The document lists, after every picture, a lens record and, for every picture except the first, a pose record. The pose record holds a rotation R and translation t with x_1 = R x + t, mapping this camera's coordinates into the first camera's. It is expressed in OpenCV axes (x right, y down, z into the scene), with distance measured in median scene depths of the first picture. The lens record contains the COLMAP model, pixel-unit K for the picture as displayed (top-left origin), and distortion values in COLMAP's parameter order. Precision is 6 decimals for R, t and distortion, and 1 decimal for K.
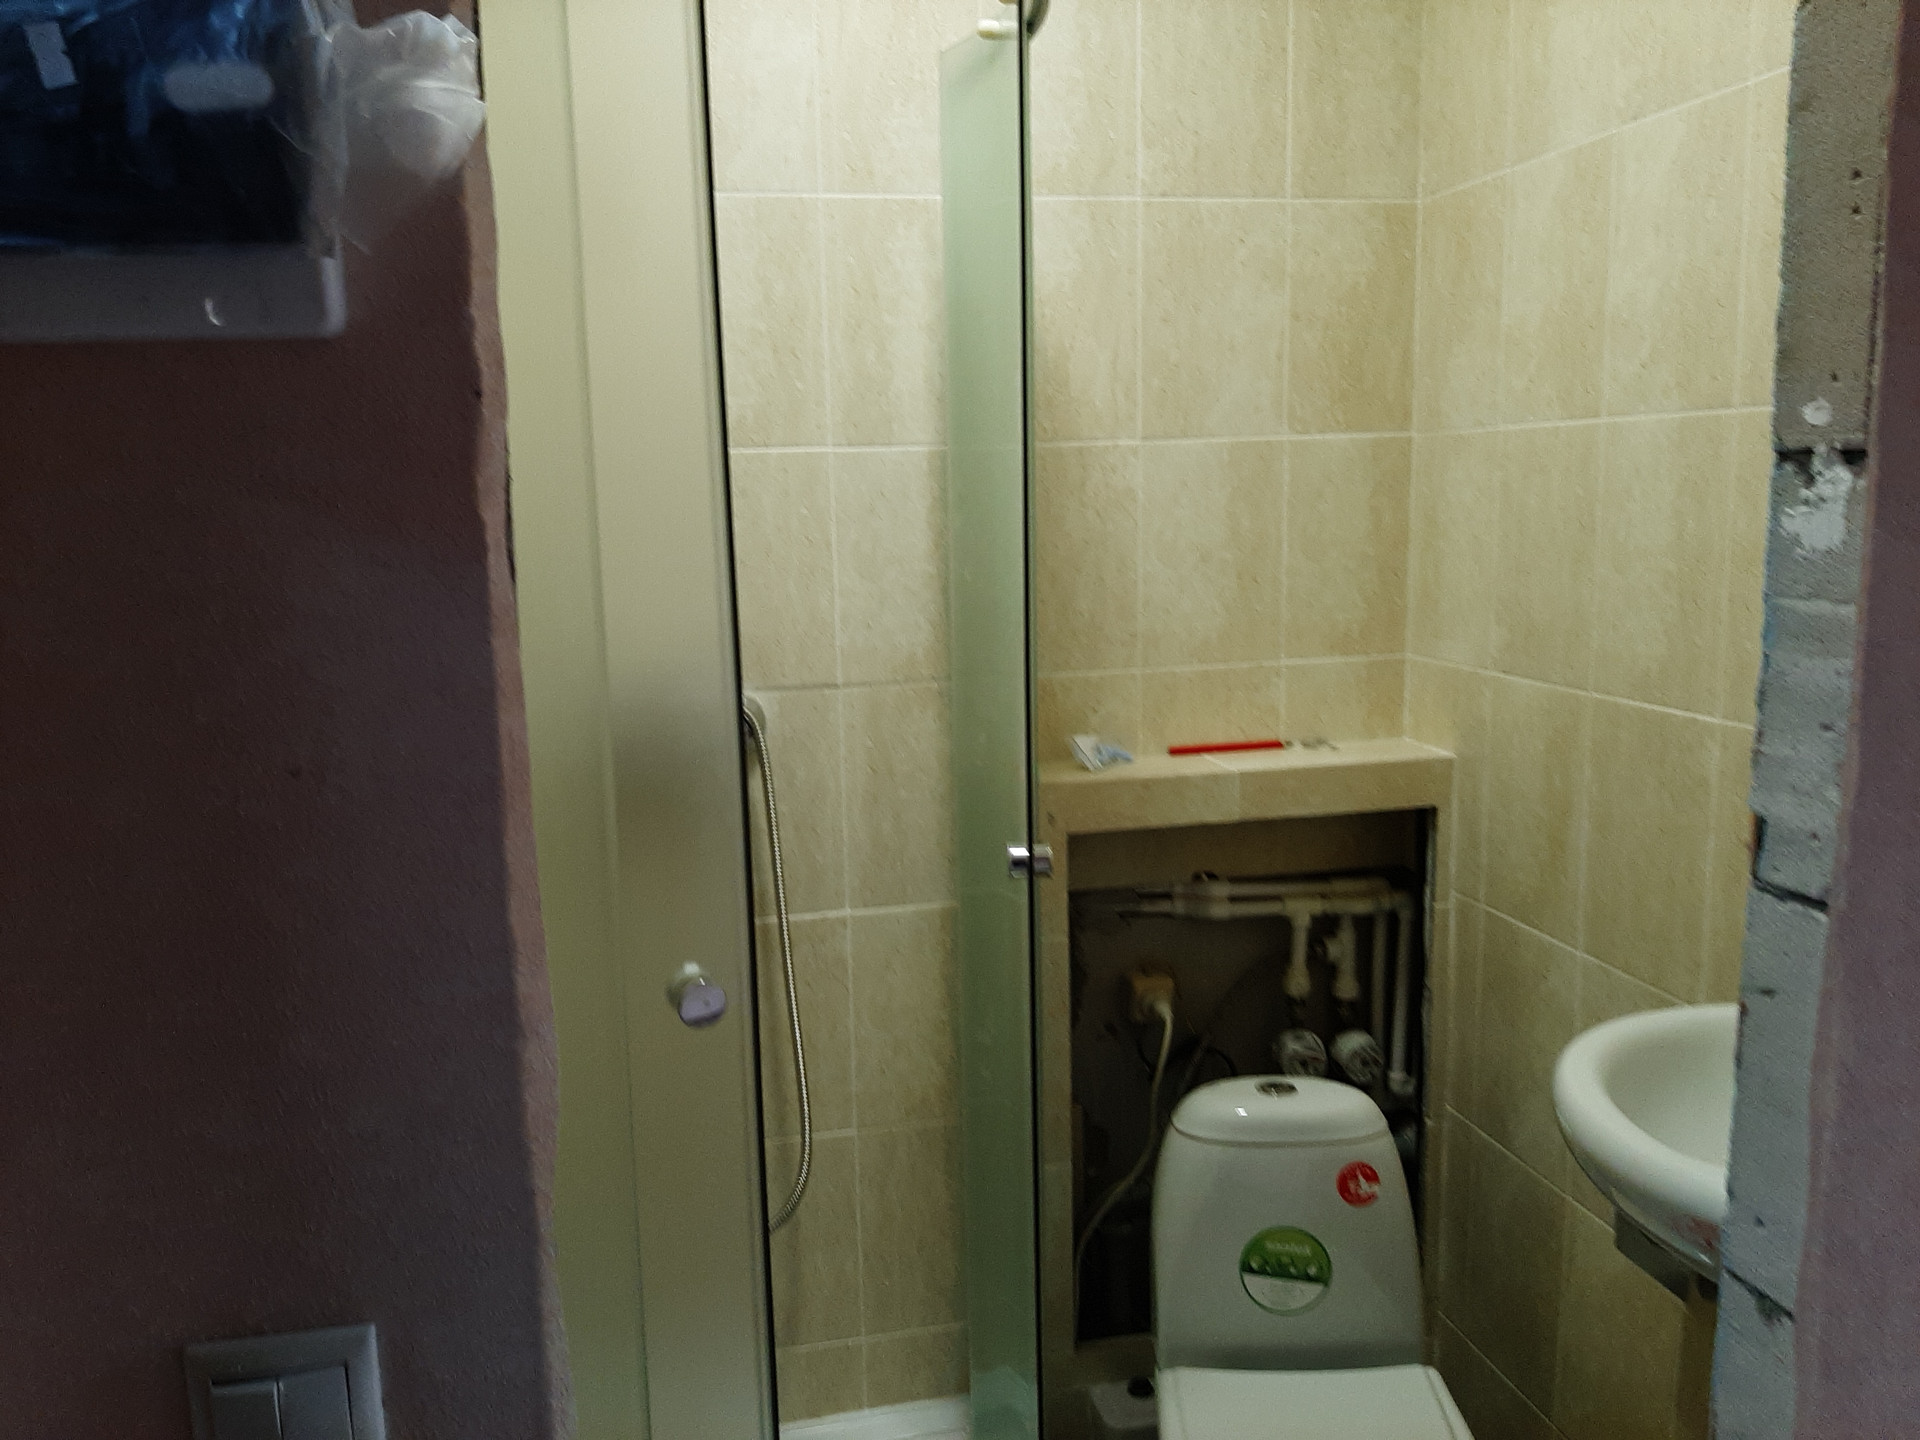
lens RADIAL K [[1445.2, 0, 960.0], [0, 1445.2, 720.0], [0, 0, 1]] dist [0.097252, -0.177004]
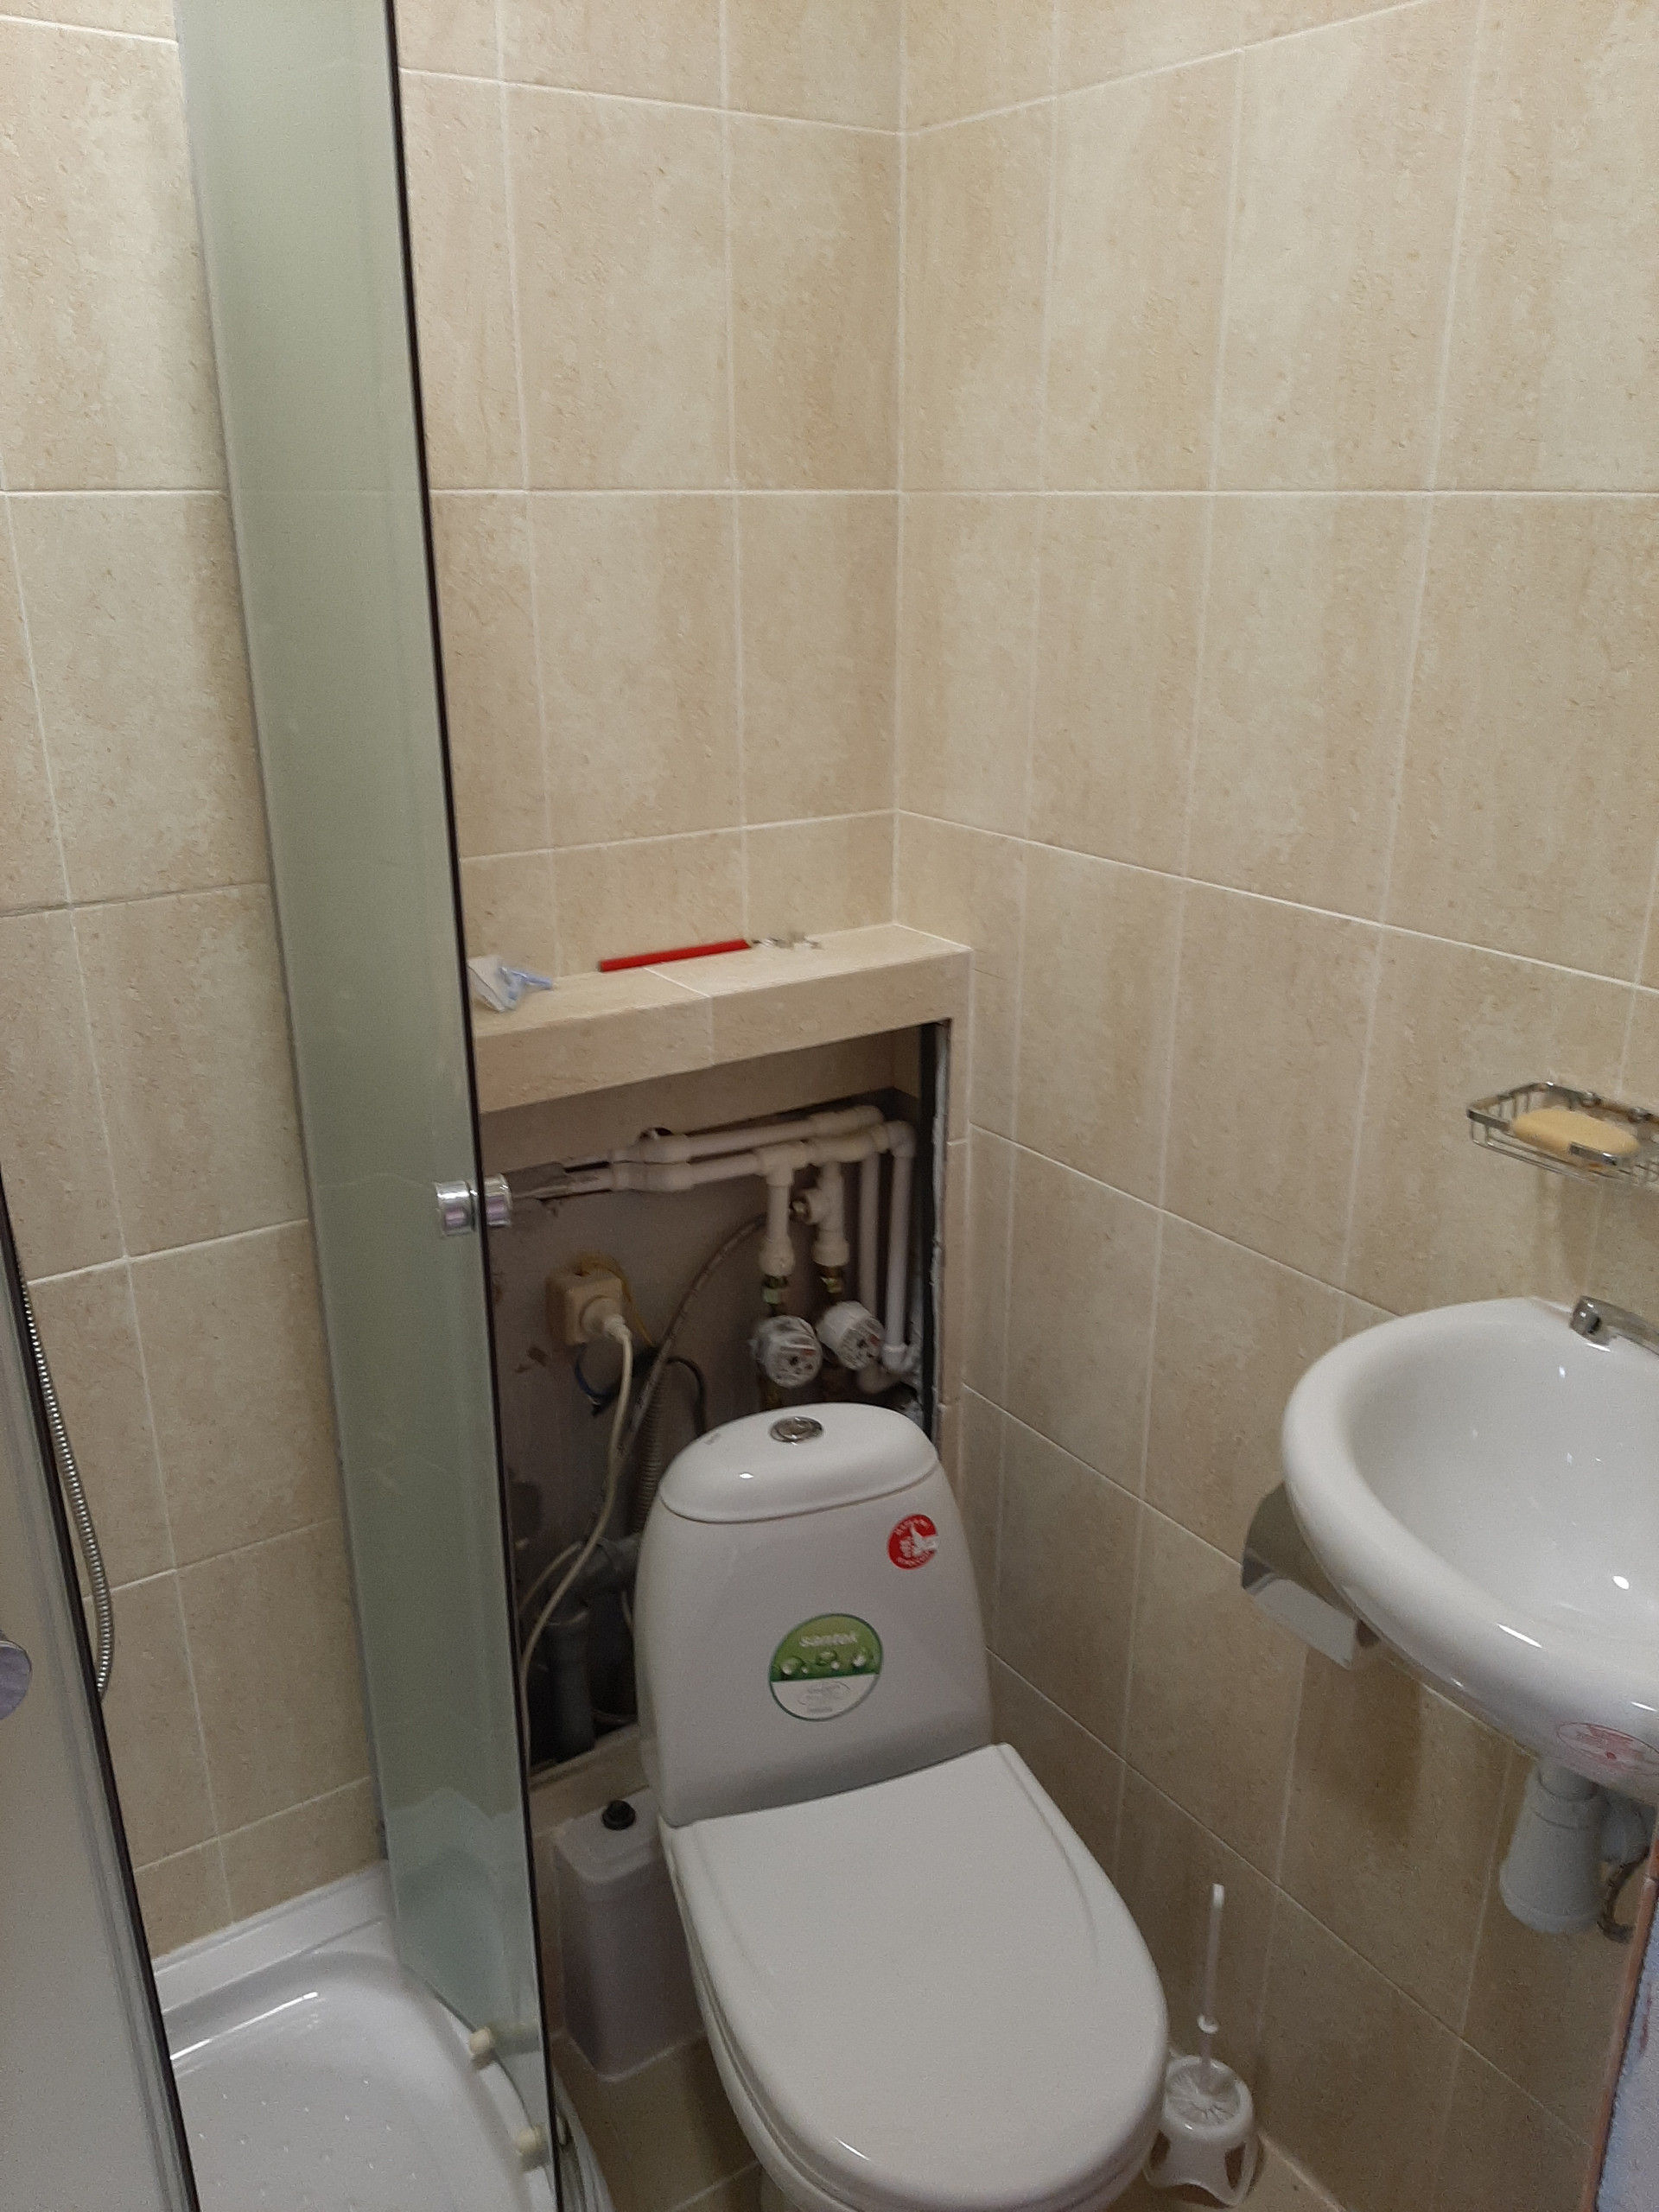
lens RADIAL K [[1664.9, 0, 820.8], [0, 1664.9, 1119.8], [0, 0, 1]] dist [0.097252, -0.177004]
pose [[0.927481, -0.104724, 0.358902, -0.052859], [0.035473, 0.980287, 0.194368, -0.059375], [-0.372182, -0.167542, 0.912913, 0.222039]]
